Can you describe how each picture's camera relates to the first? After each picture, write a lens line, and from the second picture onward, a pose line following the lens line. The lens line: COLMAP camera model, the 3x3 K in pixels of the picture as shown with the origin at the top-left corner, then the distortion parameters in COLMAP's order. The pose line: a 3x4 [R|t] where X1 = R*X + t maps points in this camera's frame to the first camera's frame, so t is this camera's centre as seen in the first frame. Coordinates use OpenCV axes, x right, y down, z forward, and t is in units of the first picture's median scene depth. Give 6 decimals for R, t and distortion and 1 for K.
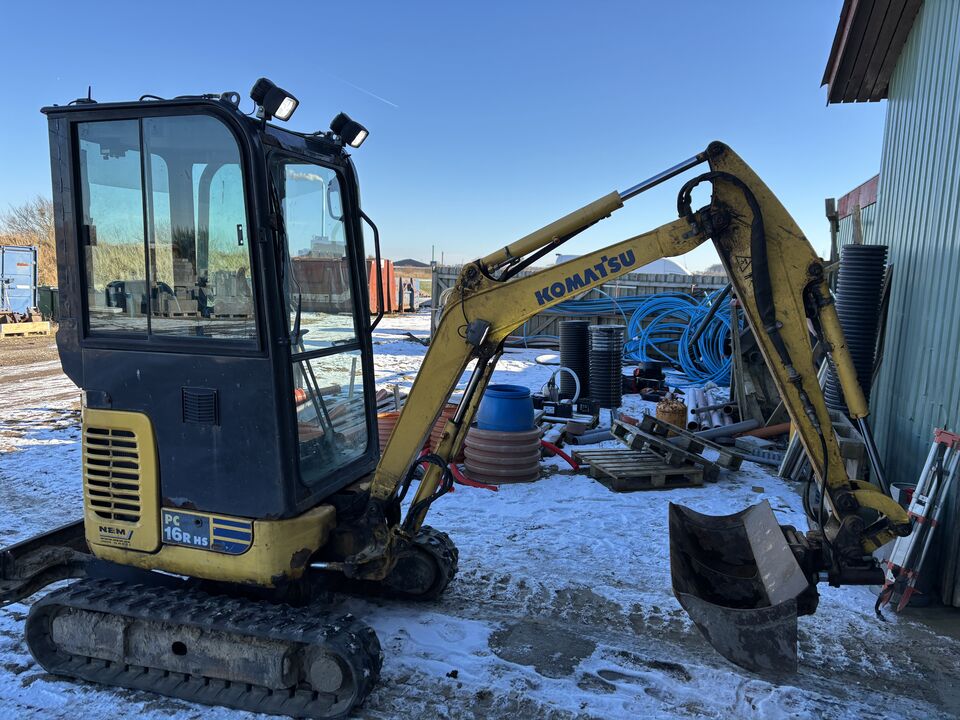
lens RADIAL K [[721.3, 0, 474.0], [0, 721.3, 372.5], [0, 0, 1]] dist [0.063152, -0.050724]
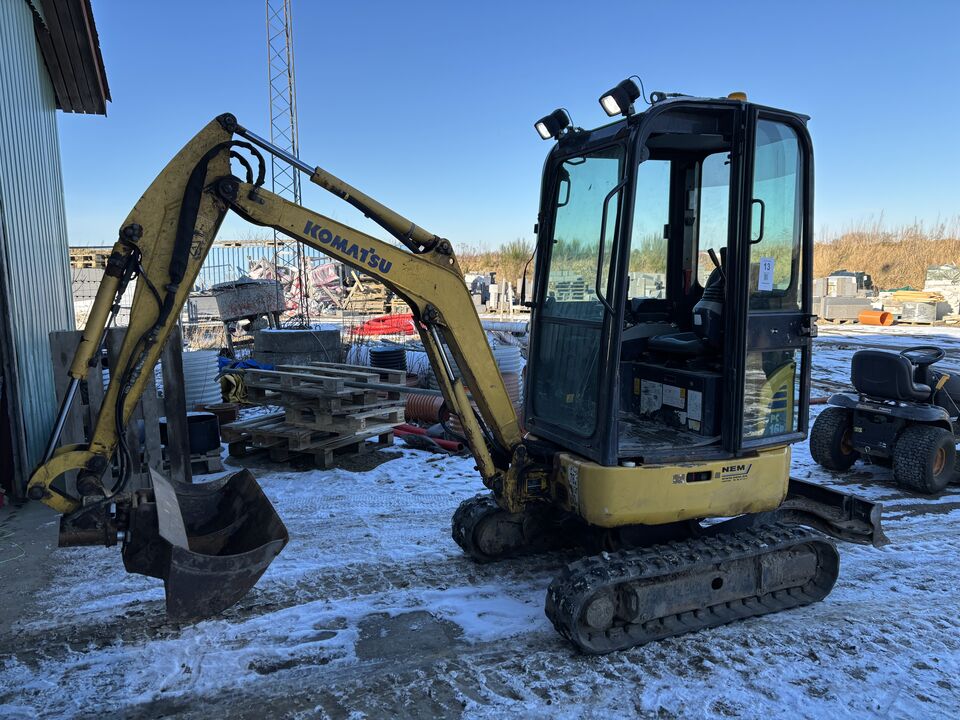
lens RADIAL K [[722.6, 0, 480.3], [0, 722.6, 366.6], [0, 0, 1]] dist [0.061542, -0.064906]
pose [[-0.756891, 0.065454, -0.650255, 0.669412], [-0.106569, 0.969294, 0.221613, -0.204508], [0.644793, 0.237034, -0.726675, 1.813921]]
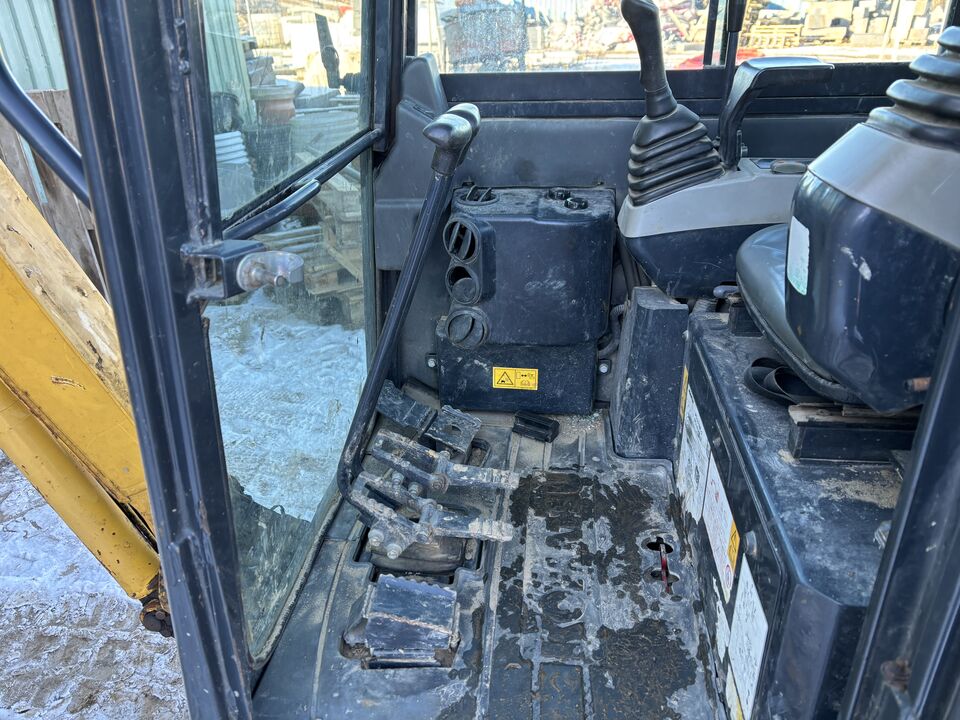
lens RADIAL K [[722.6, 0, 480.3], [0, 722.6, 366.6], [0, 0, 1]] dist [0.061542, -0.064906]
pose [[-0.979987, 0.095034, -0.174914, -0.206606], [-0.021106, 0.824124, 0.566015, -0.137472], [0.197942, 0.558379, -0.805625, 1.340215]]
